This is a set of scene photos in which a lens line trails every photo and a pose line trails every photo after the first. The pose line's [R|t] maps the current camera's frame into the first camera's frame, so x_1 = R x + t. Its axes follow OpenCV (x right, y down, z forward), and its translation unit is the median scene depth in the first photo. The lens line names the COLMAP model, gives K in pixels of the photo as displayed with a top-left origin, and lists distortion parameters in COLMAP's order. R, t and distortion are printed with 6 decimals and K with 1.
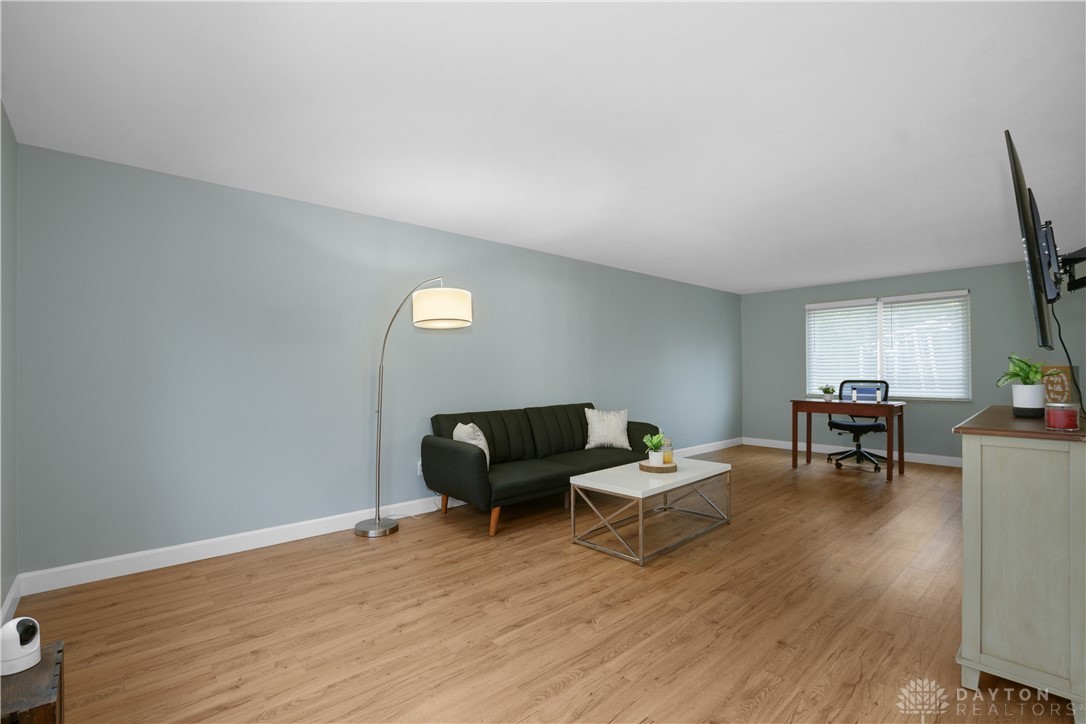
lens RADIAL K [[503.1, 0, 539.2], [0, 503.1, 367.4], [0, 0, 1]] dist [-0.031411, 0.000077]
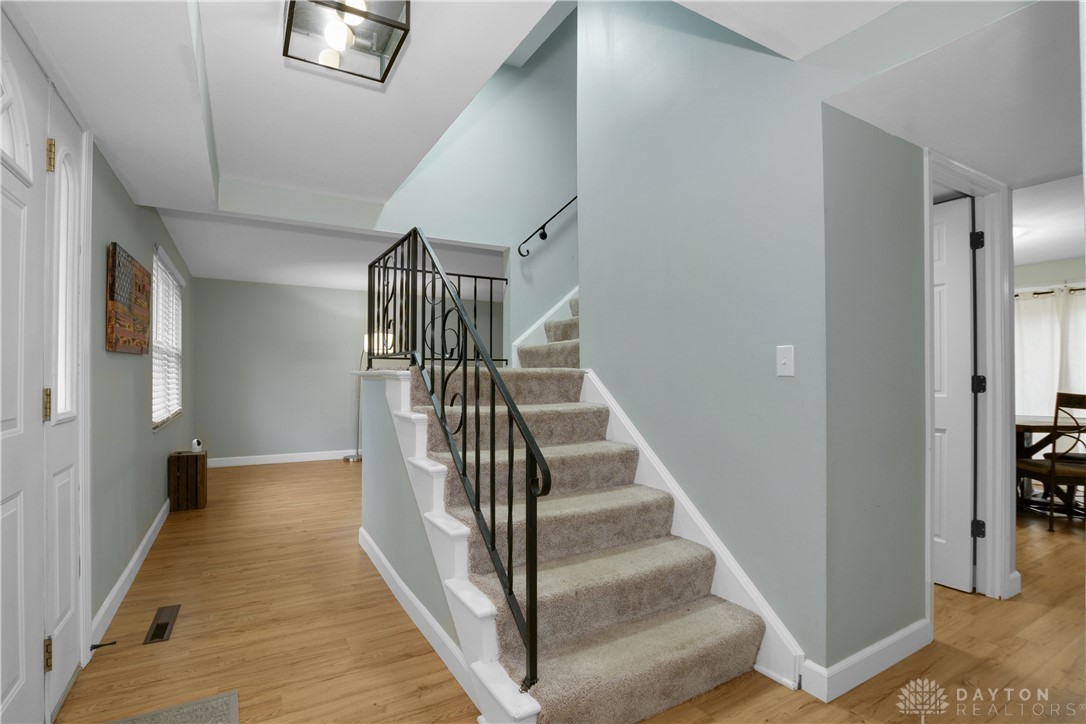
lens RADIAL K [[503.1, 0, 539.2], [0, 503.1, 367.4], [0, 0, 1]] dist [-0.031411, 0.000077]
pose [[0.981188, 0.003260, -0.193025, 0.876064], [-0.005160, 0.999943, -0.009343, -0.011537], [0.192984, 0.010163, 0.981149, -0.875128]]
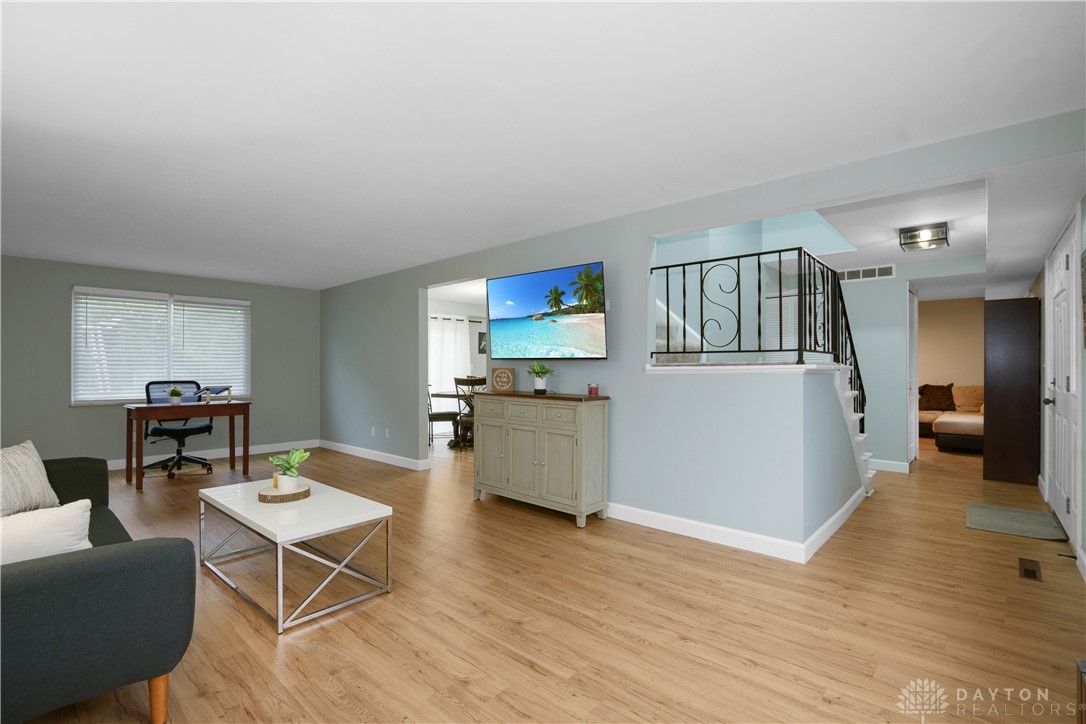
lens RADIAL K [[503.1, 0, 539.2], [0, 503.1, 367.4], [0, 0, 1]] dist [-0.031411, 0.000077]
pose [[-0.107650, 0.006054, 0.994170, -0.711296], [-0.005565, 0.999962, -0.006692, 0.005413], [-0.994173, -0.006253, -0.107613, 0.848396]]
